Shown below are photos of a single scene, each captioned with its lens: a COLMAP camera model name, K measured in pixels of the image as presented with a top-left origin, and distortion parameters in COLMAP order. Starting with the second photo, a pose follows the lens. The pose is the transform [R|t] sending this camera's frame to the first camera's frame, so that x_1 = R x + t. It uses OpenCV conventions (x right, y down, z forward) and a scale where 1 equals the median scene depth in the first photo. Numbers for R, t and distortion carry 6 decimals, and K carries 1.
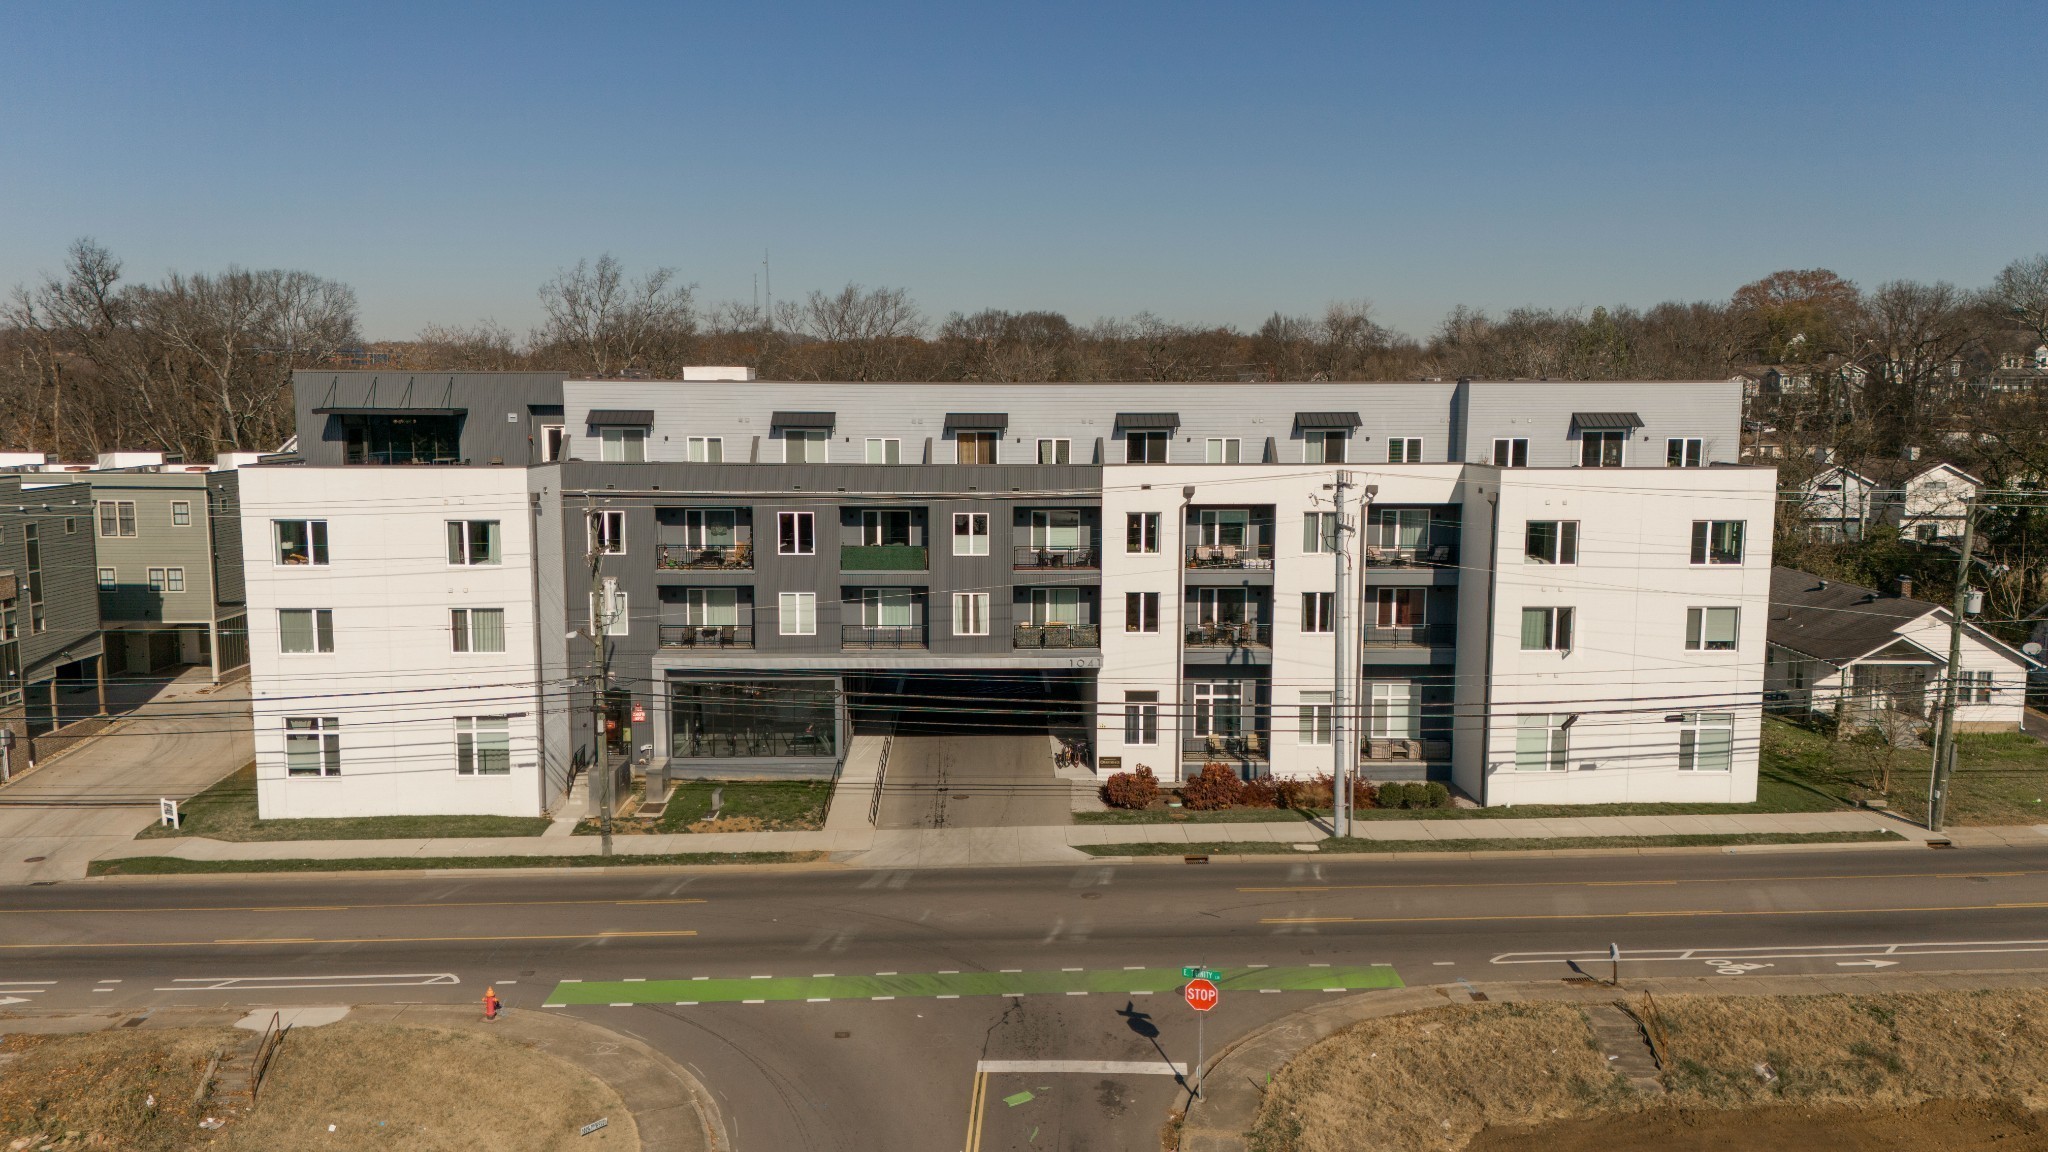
lens RADIAL K [[1481.9, 0, 1024.0], [0, 1481.9, 576.0], [0, 0, 1]] dist [0.038409, -0.006643]
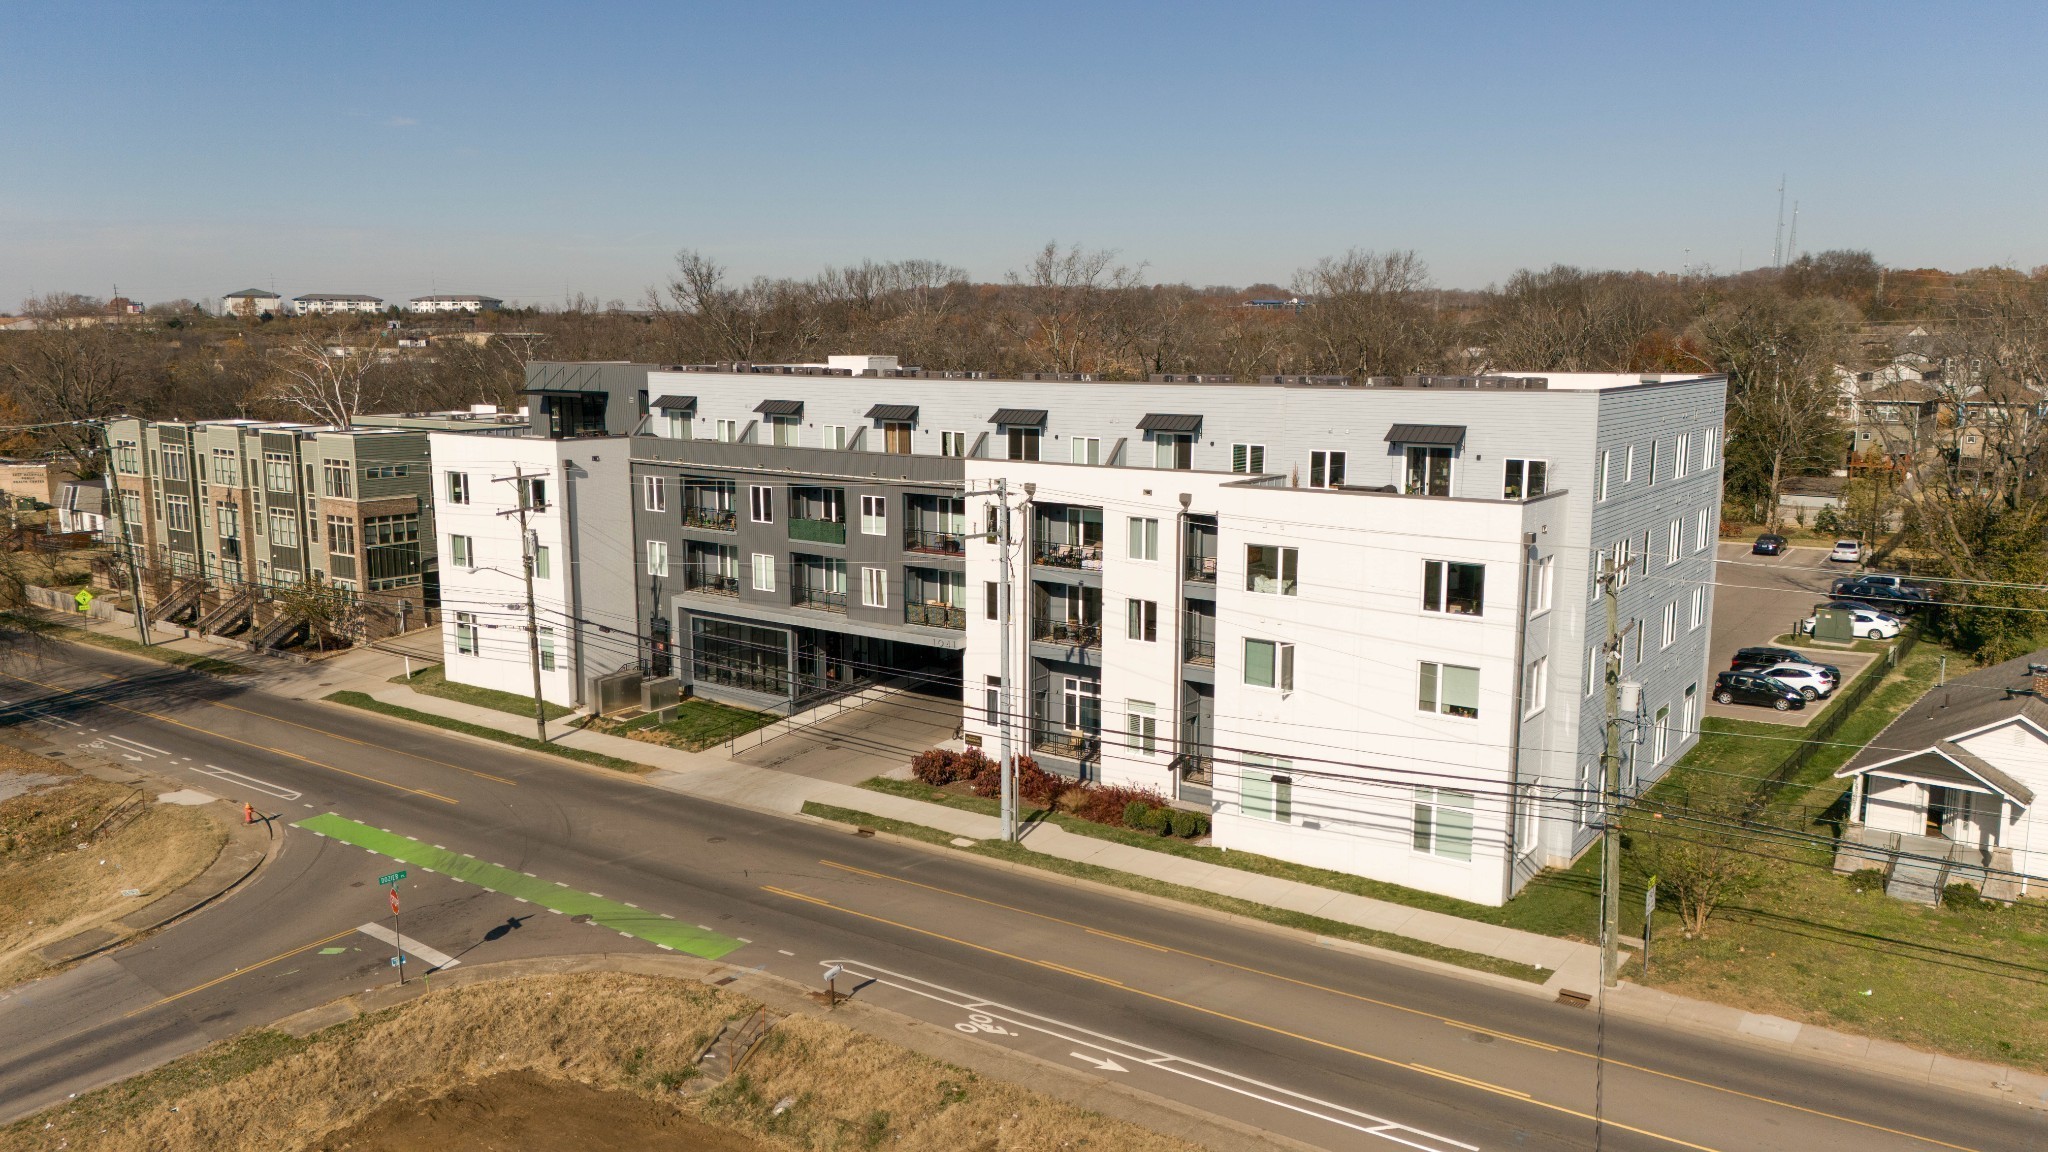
lens RADIAL K [[1481.9, 0, 1024.0], [0, 1481.9, 576.0], [0, 0, 1]] dist [0.038409, -0.006643]
pose [[0.799861, 0.093681, -0.592829, 0.750082], [-0.071302, 0.995580, 0.061122, -0.061706], [0.595934, -0.006619, 0.803006, 0.186073]]
